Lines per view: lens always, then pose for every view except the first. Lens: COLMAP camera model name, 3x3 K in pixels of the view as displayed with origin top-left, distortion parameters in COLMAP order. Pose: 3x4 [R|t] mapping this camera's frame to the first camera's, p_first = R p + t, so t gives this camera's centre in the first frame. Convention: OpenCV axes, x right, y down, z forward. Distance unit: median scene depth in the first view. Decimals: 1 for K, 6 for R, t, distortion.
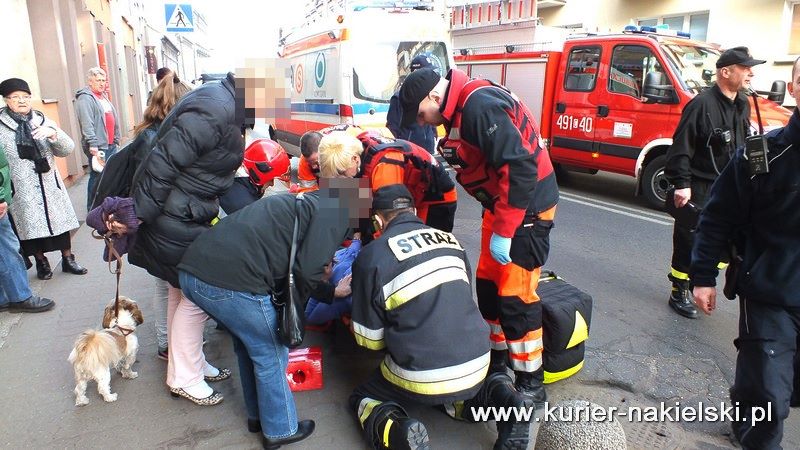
lens RADIAL K [[533.0, 0, 403.0], [0, 533.0, 224.7], [0, 0, 1]] dist [-0.050341, 0.021069]
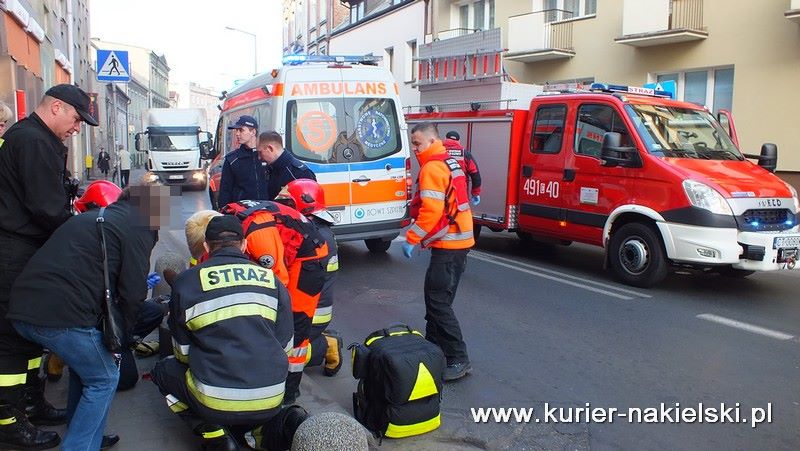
lens RADIAL K [[654.6, 0, 414.4], [0, 654.6, 225.7], [0, 0, 1]] dist [-0.044416, 0.004264]
pose [[0.999426, 0.010228, 0.032311, 0.074193], [-0.005781, 0.990852, -0.134833, 0.021625], [-0.033394, 0.134568, 0.990341, -0.079654]]
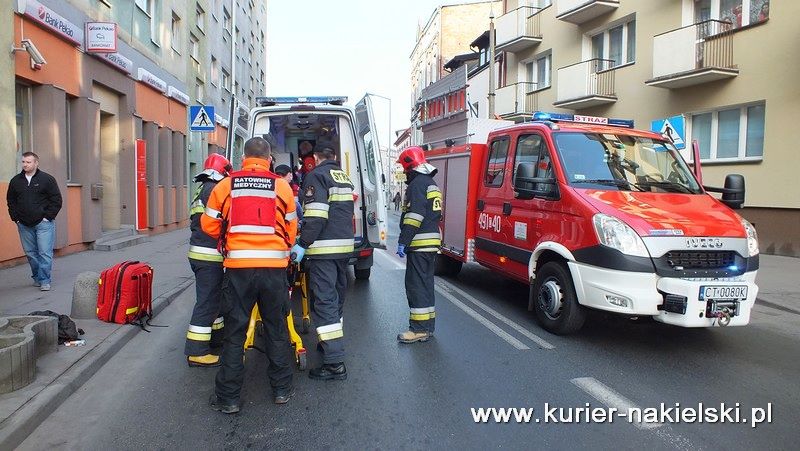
lens RADIAL K [[533.0, 0, 403.0], [0, 533.0, 225.2], [0, 0, 1]] dist [-0.050341, 0.021069]
pose [[0.977834, 0.031288, -0.207033, 0.368099], [-0.068804, 0.981878, -0.176584, -0.021657], [0.197756, 0.186914, 0.962266, 0.125576]]
